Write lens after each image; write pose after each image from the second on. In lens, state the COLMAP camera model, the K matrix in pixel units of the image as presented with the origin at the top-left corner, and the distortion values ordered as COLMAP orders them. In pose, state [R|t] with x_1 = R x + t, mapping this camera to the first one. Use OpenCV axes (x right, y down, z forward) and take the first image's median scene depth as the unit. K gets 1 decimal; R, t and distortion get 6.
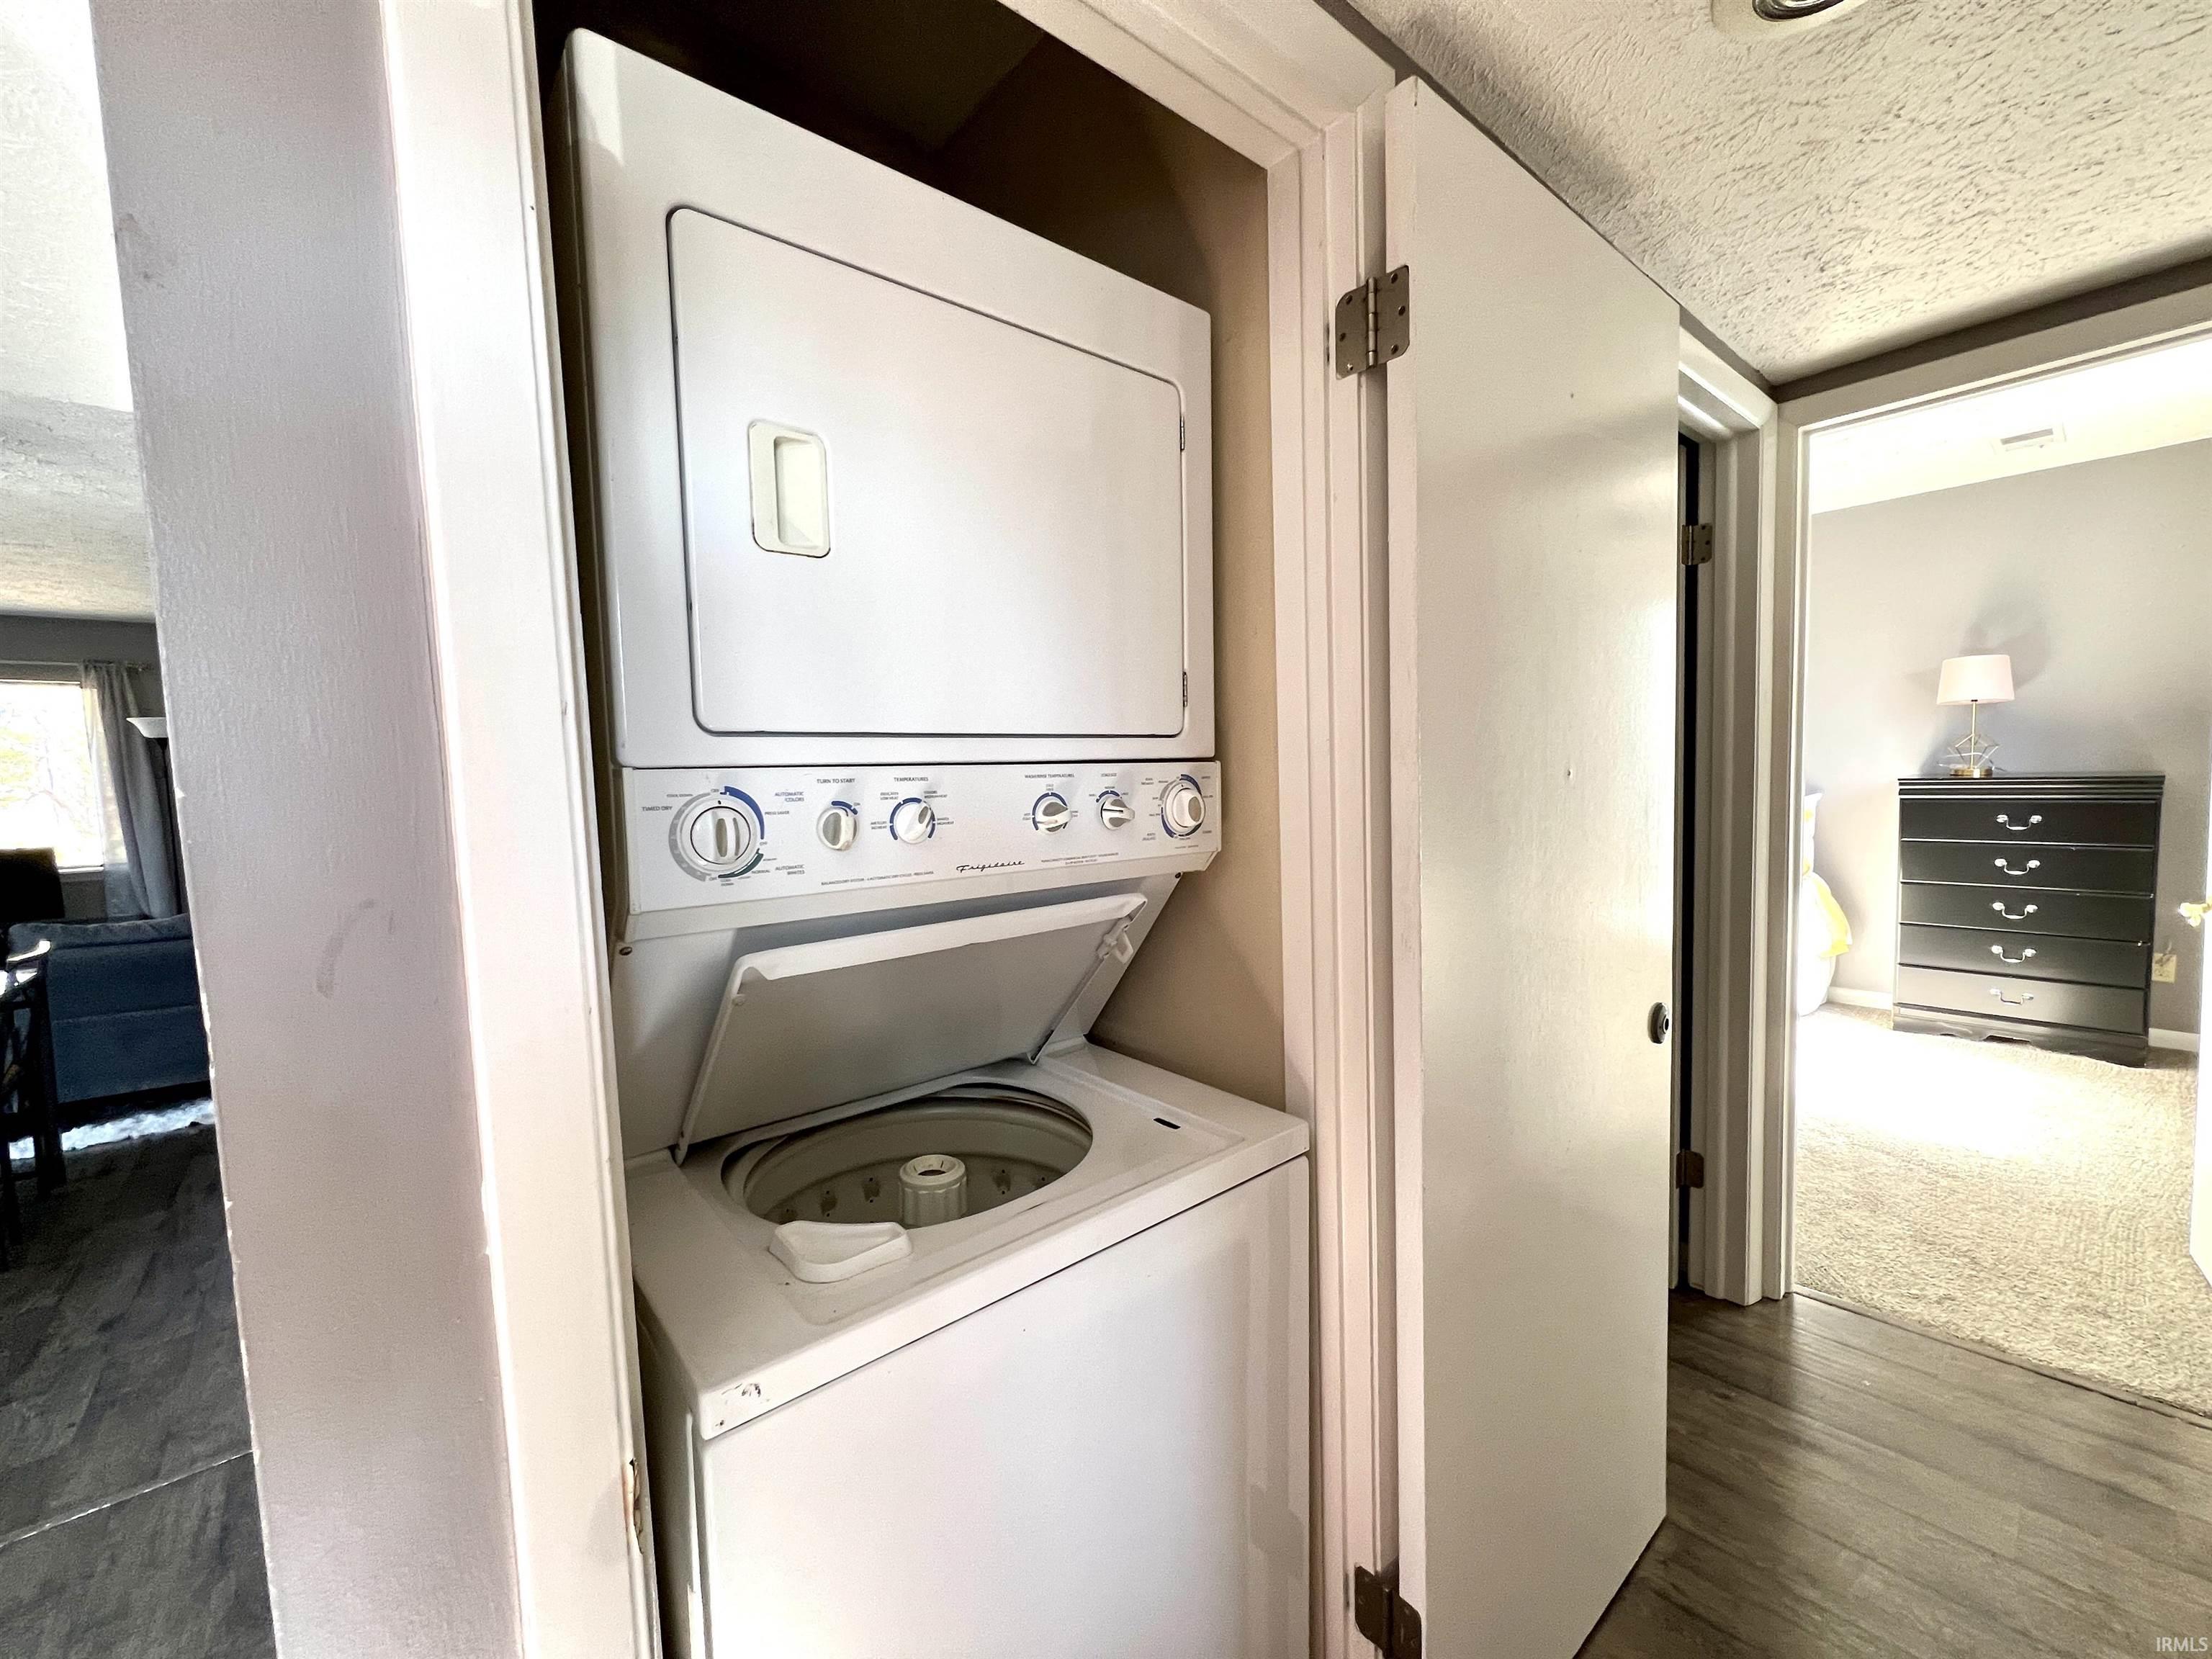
lens RADIAL K [[891.9, 0, 1106.7], [0, 891.9, 825.8], [0, 0, 1]] dist [0.009713, 0.000193]
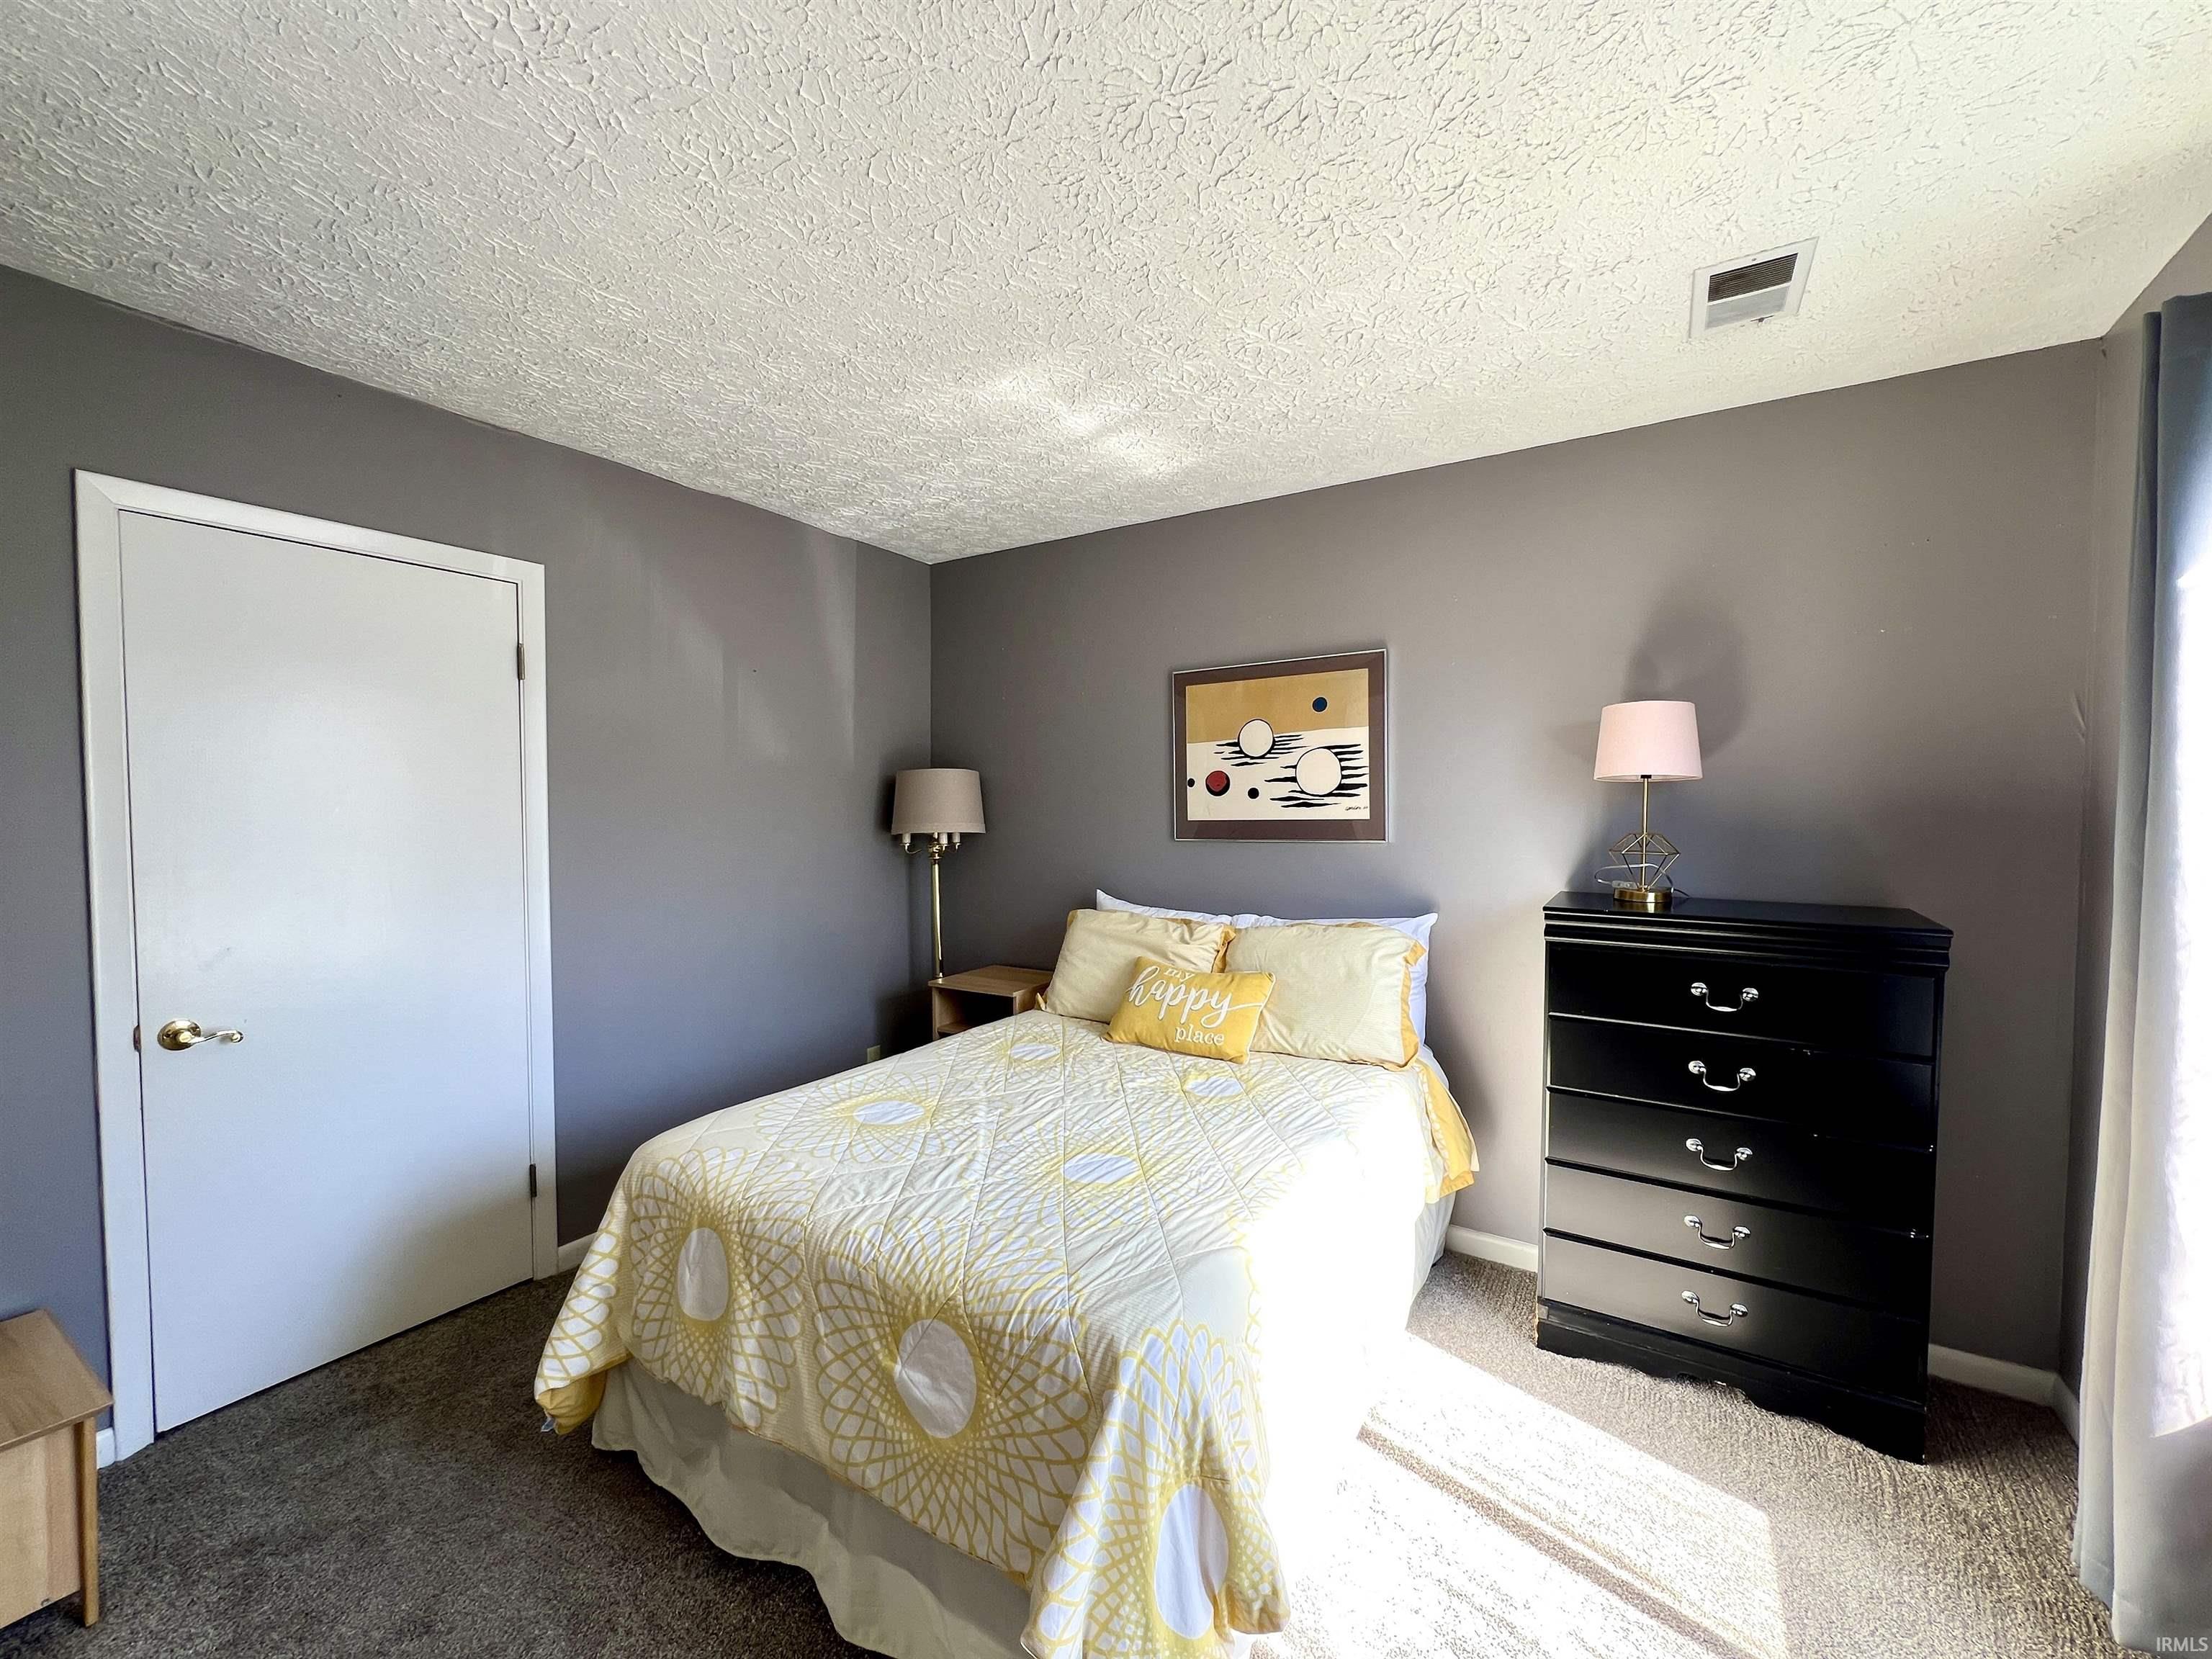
lens RADIAL K [[887.0, 0, 1105.2], [0, 887.0, 834.6], [0, 0, 1]] dist [-0.000494, 0.000486]
pose [[0.959941, 0.021951, 0.279341, 0.458843], [-0.010894, 0.999097, -0.041077, -0.072323], [-0.279990, 0.036388, 0.959313, 0.540227]]
